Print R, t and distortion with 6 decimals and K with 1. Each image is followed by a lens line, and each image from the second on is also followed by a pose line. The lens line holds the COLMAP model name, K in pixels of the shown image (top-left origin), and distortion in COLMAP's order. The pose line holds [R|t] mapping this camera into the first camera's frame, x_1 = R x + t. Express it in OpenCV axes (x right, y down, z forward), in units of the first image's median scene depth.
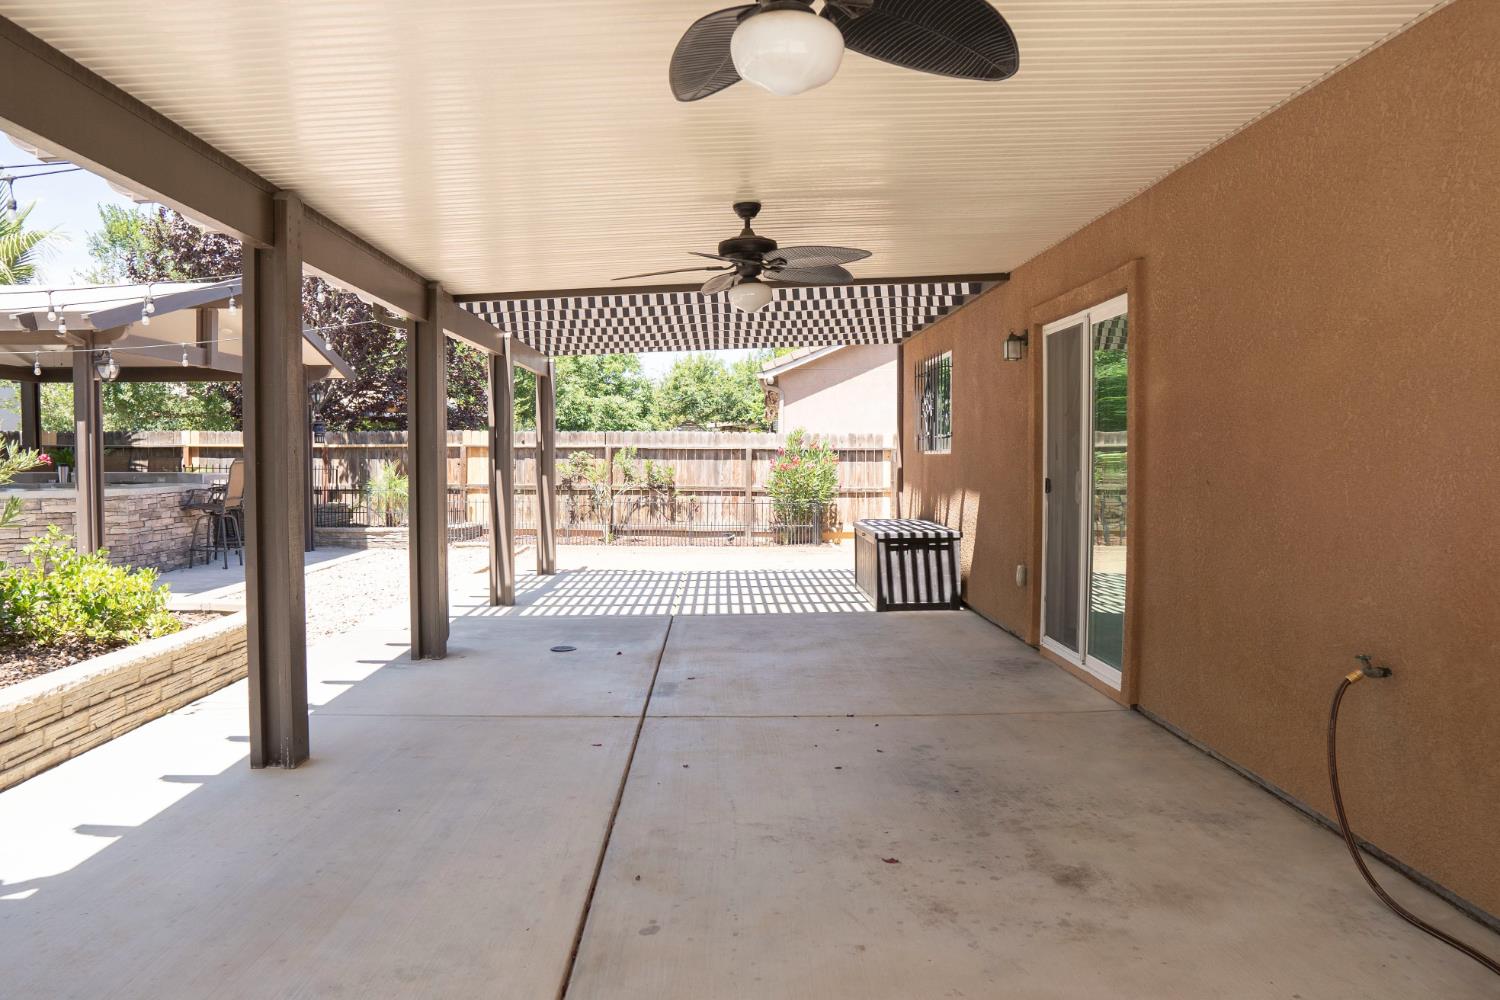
lens RADIAL K [[1060.7, 0, 750.2], [0, 1060.7, 497.6], [0, 0, 1]] dist [-0.099991, 0.053731]
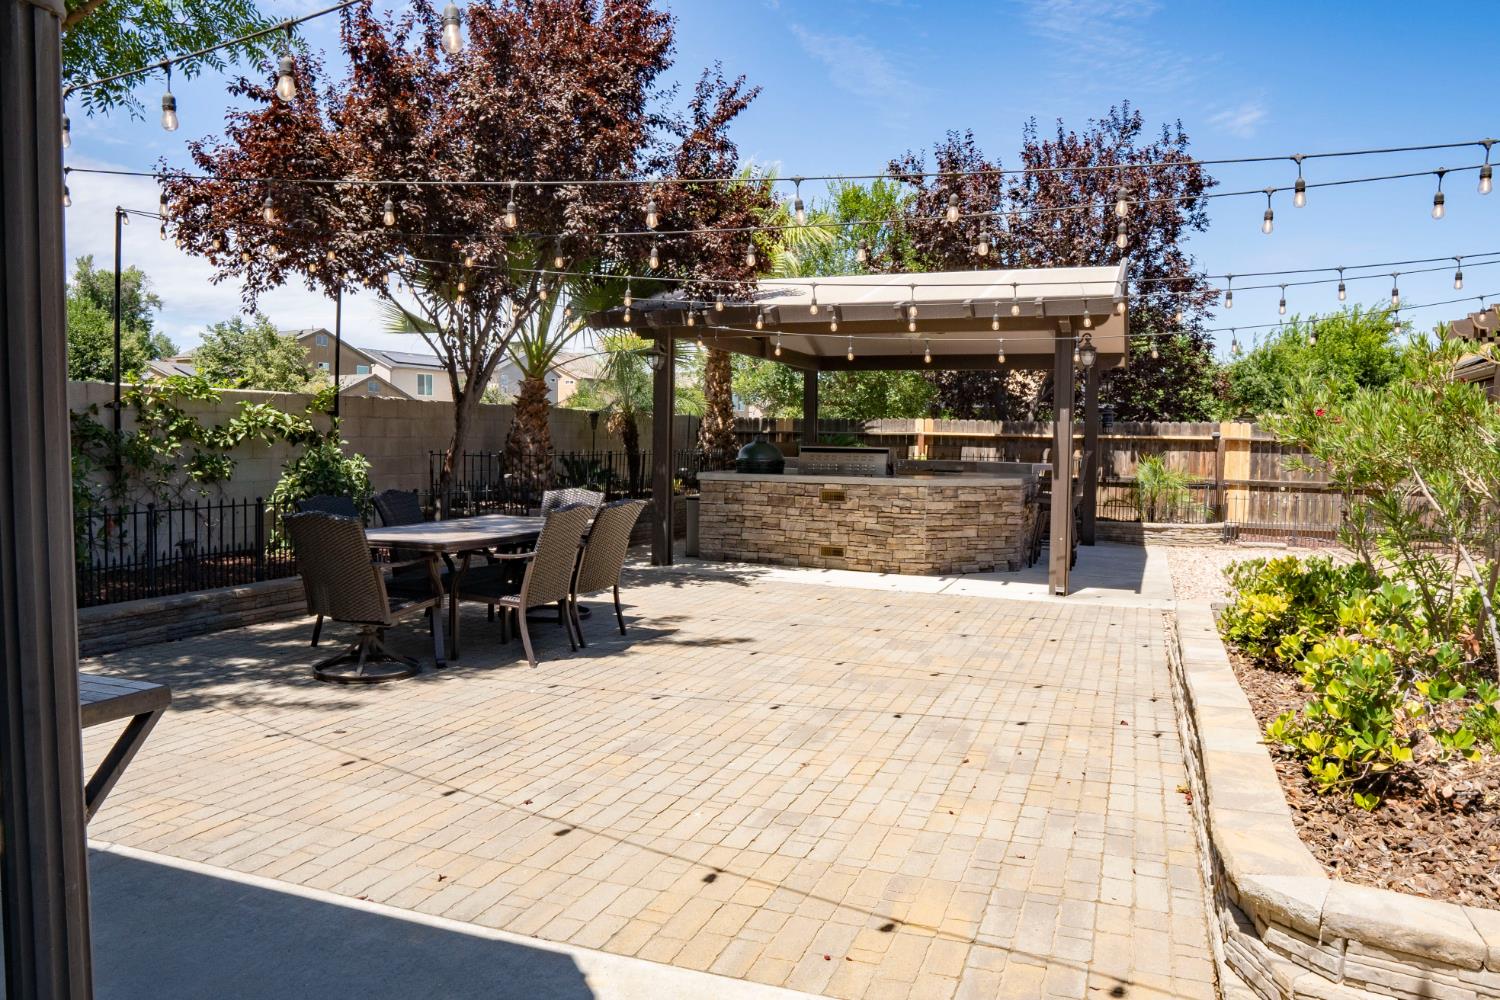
lens RADIAL K [[1060.7, 0, 749.1], [0, 1060.7, 499.4], [0, 0, 1]] dist [-0.099991, 0.053731]
pose [[0.930148, 0.029777, -0.365975, -0.322738], [-0.025849, 0.999544, 0.015632, 0.001627], [0.366273, -0.005080, 0.930493, -0.021374]]
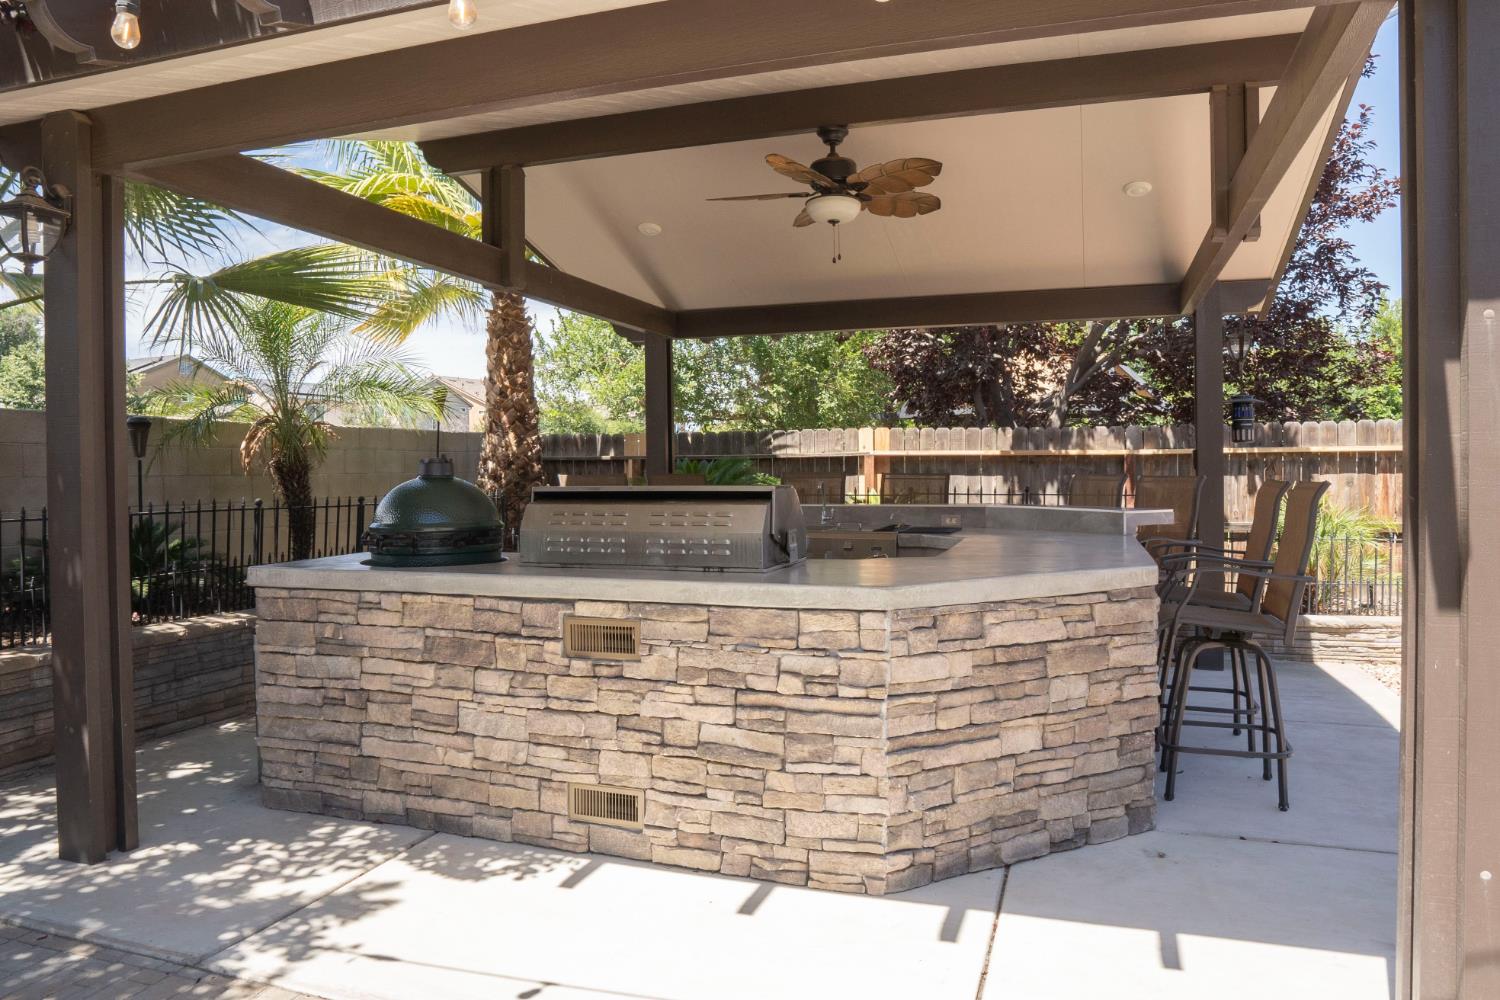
lens RADIAL K [[1060.7, 0, 745.5], [0, 1060.7, 495.2], [0, 0, 1]] dist [-0.099991, 0.053731]
pose [[0.944822, -0.004045, -0.327559, -0.418712], [-0.001892, 0.999840, -0.017804, -0.017036], [0.327578, 0.017441, 0.944663, 0.423792]]
